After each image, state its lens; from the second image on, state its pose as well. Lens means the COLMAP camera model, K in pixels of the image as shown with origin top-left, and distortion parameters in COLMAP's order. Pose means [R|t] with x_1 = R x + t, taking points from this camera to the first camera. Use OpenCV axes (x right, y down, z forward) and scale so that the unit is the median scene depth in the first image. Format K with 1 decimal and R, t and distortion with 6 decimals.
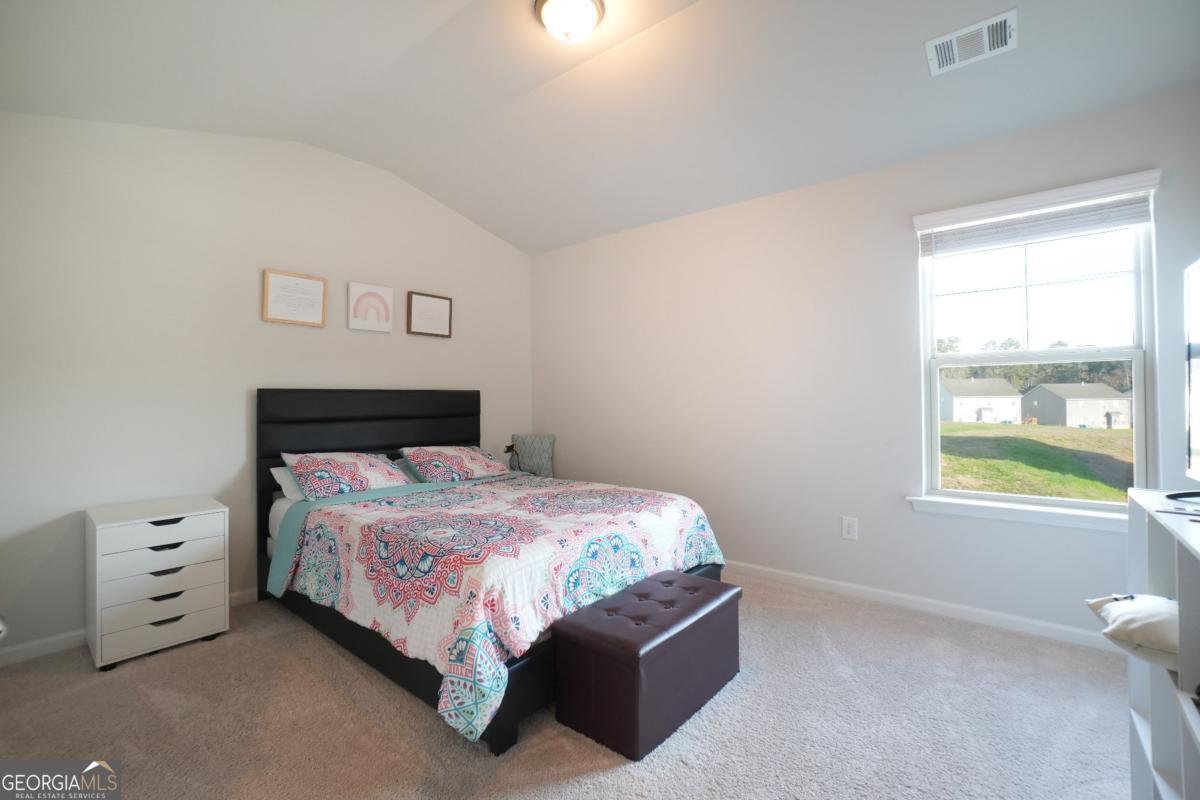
lens RADIAL K [[526.6, 0, 594.5], [0, 526.6, 392.1], [0, 0, 1]] dist [-0.059846, 0.021791]
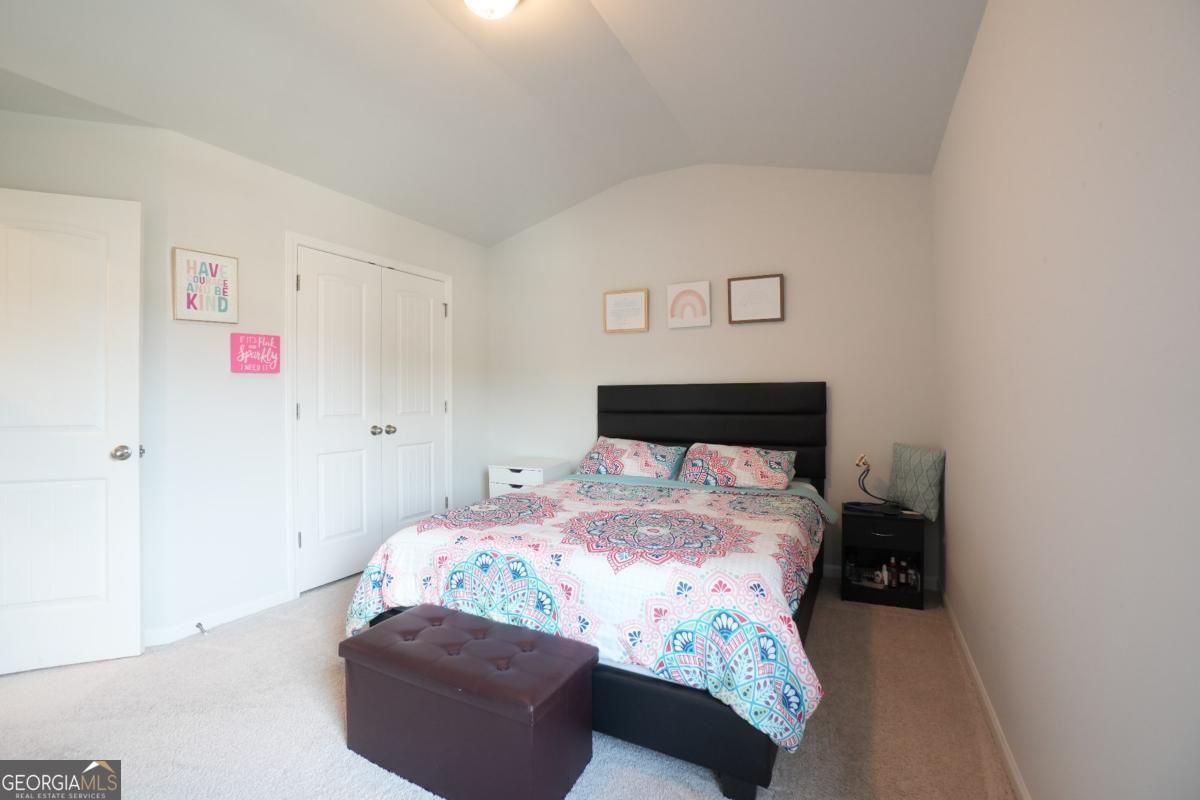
lens RADIAL K [[526.6, 0, 594.5], [0, 526.6, 392.1], [0, 0, 1]] dist [-0.059846, 0.021791]
pose [[0.209314, 0.000260, -0.977849, 0.833893], [0.019683, 0.999796, 0.004479, 0.003759], [0.977650, -0.020184, 0.209266, 0.896139]]
